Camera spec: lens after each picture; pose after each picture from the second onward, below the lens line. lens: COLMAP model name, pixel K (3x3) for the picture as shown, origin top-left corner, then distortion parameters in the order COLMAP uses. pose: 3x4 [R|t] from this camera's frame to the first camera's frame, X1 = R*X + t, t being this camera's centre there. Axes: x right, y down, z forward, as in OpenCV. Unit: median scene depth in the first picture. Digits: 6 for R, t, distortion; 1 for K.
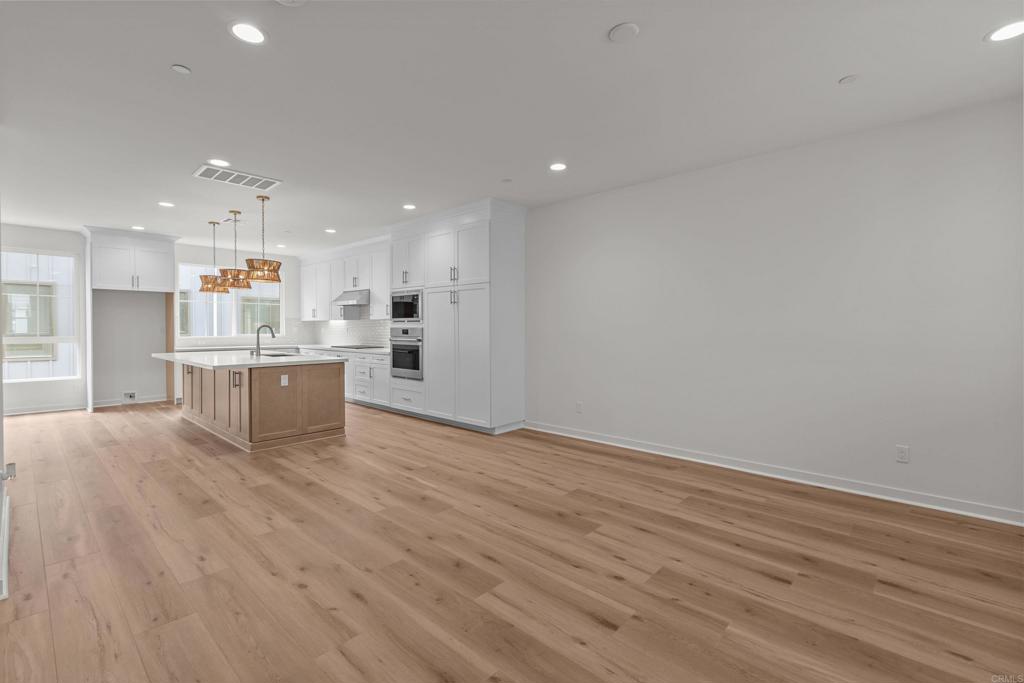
lens RADIAL K [[457.1, 0, 505.9], [0, 457.1, 326.4], [0, 0, 1]] dist [-0.001899, -0.000616]
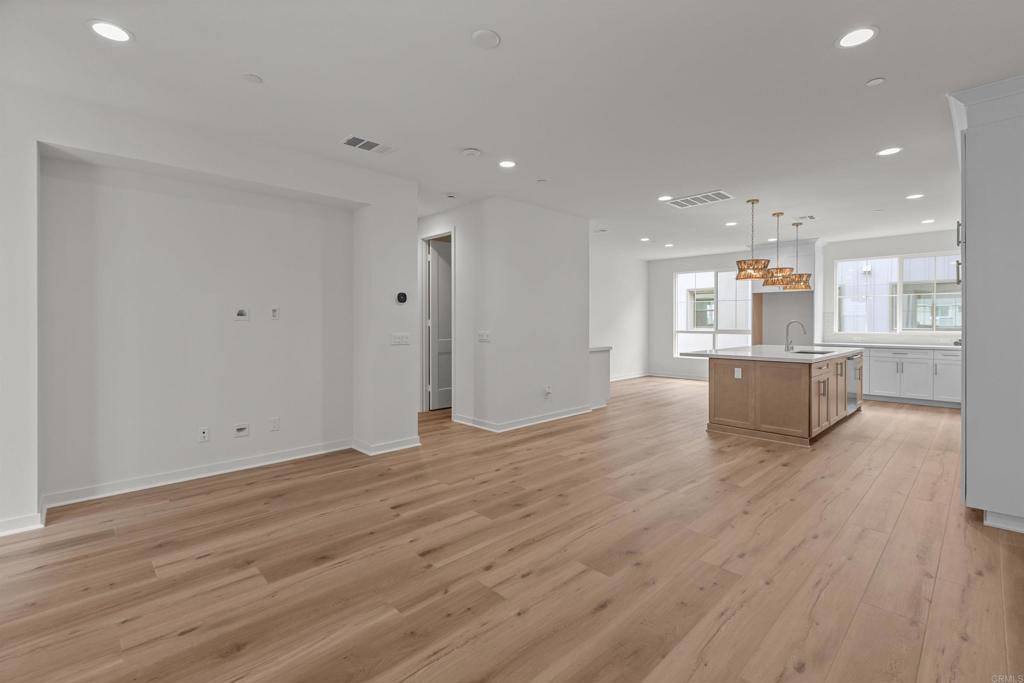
lens RADIAL K [[457.1, 0, 505.9], [0, 457.1, 326.4], [0, 0, 1]] dist [-0.001899, -0.000616]
pose [[-0.062876, 0.009157, -0.997979, 1.044205], [0.002100, 0.999957, 0.009043, -0.003110], [0.998019, -0.001527, -0.062892, 0.909657]]
